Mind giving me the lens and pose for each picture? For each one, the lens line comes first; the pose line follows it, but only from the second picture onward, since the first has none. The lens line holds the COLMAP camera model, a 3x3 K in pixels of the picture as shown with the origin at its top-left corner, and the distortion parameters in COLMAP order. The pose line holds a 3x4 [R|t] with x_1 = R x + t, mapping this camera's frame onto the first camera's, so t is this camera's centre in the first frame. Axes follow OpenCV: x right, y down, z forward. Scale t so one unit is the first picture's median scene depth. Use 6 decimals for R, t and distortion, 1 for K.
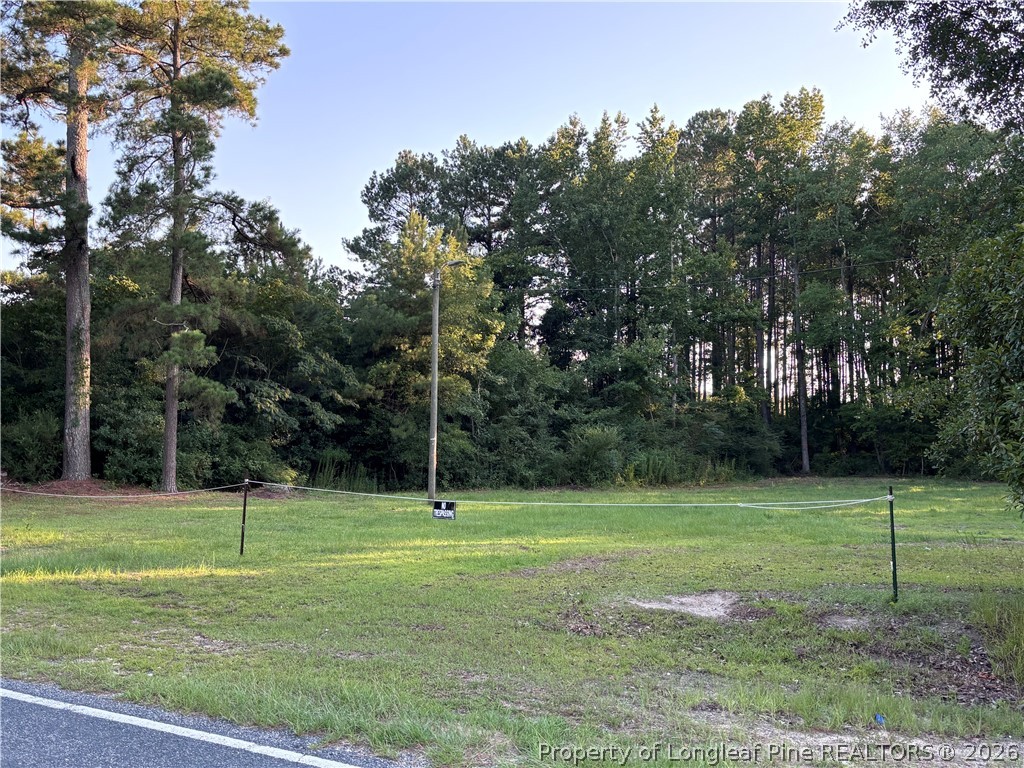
lens RADIAL K [[1013.4, 0, 506.5], [0, 1013.4, 380.6], [0, 0, 1]] dist [0.020743, 0.000000]
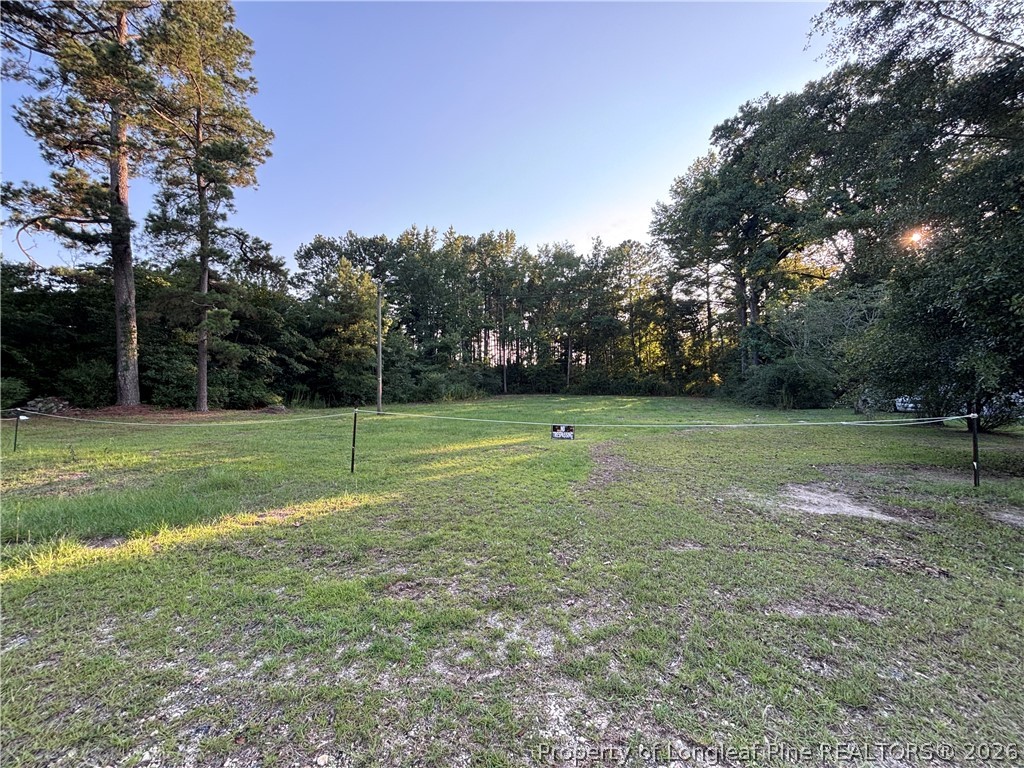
lens RADIAL K [[411.5, 0, 511.2], [0, 411.5, 384.9], [0, 0, 1]] dist [-0.000831, 0.000434]
pose [[0.928649, -0.005849, 0.370913, -0.083306], [-0.019935, 0.997644, 0.065642, 0.010385], [-0.370423, -0.068352, 0.926345, 0.152439]]
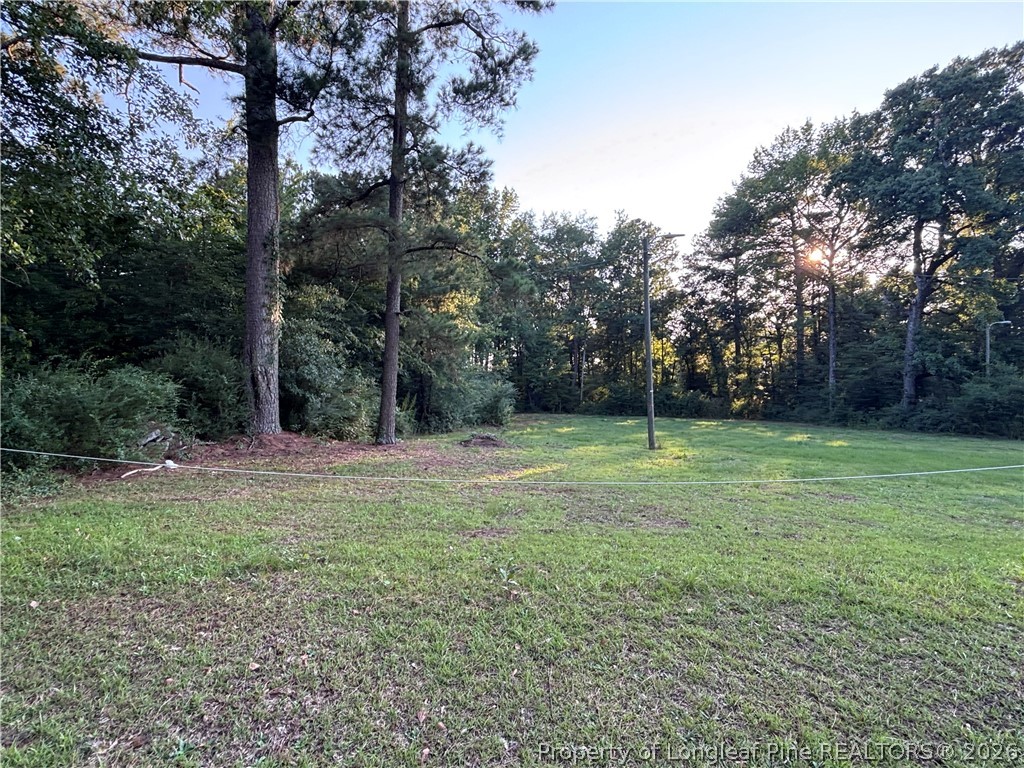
lens RADIAL K [[538.5, 0, 506.5], [0, 538.5, 386.1], [0, 0, 1]] dist [-0.011223, 0.006435]
pose [[0.805395, 0.026320, 0.592153, -0.364713], [-0.055153, 0.998007, 0.030656, 0.028189], [-0.590166, -0.057350, 0.805242, 0.403942]]
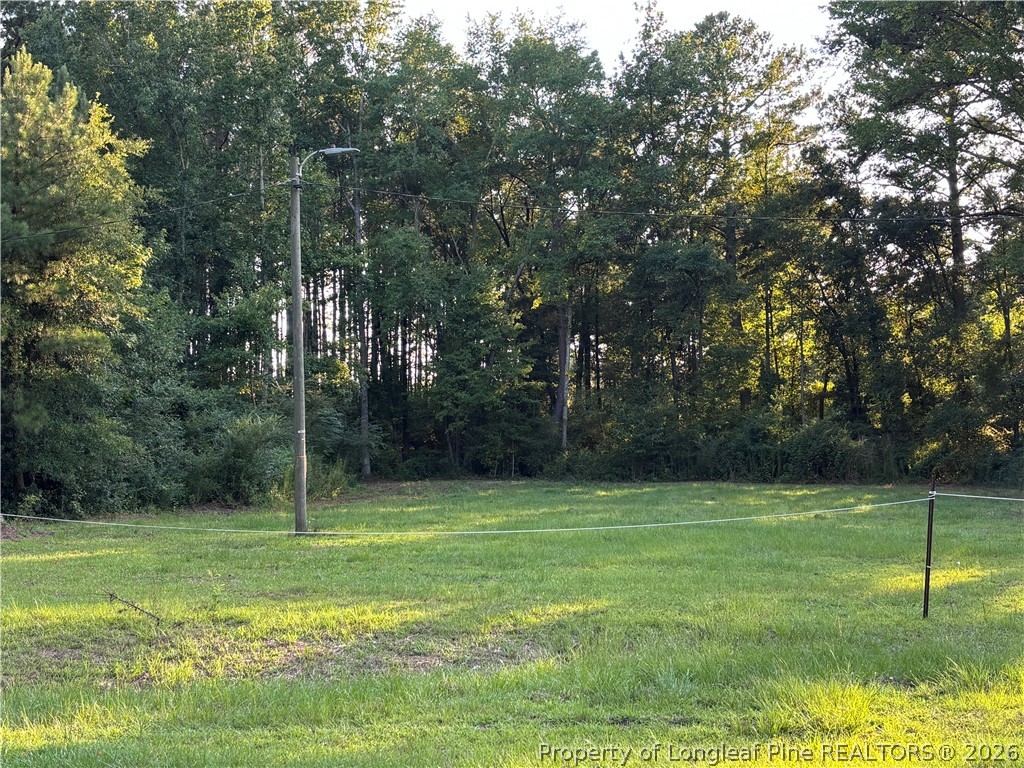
lens RADIAL K [[1384.5, 0, 495.9], [0, 1384.5, 397.3], [0, 0, 1]] dist [0.057285, 0.000000]
pose [[0.839031, 0.012972, 0.543929, -0.287510], [-0.029300, 0.999342, 0.021363, 0.009645], [-0.543295, -0.033861, 0.838859, 0.140961]]
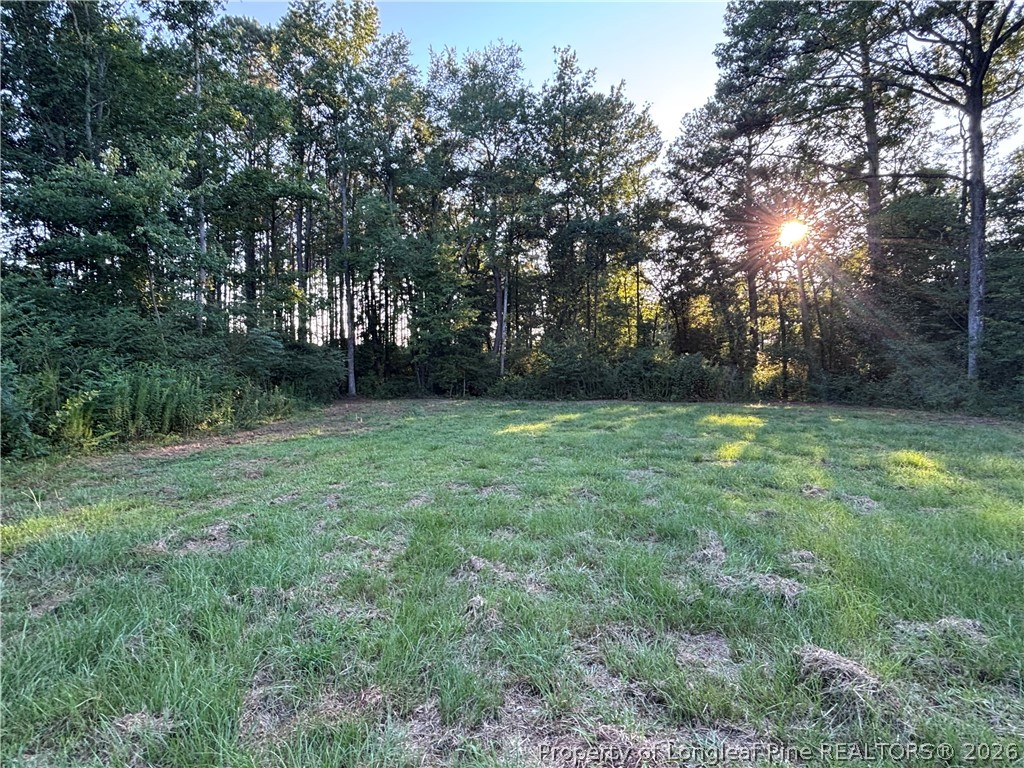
lens RADIAL K [[538.5, 0, 507.6], [0, 538.5, 386.6], [0, 0, 1]] dist [-0.011223, 0.006435]
pose [[0.782056, -0.012827, 0.623076, 0.133806], [-0.038669, 0.996863, 0.069058, 0.060208], [-0.622007, -0.078101, 0.779107, 0.778064]]
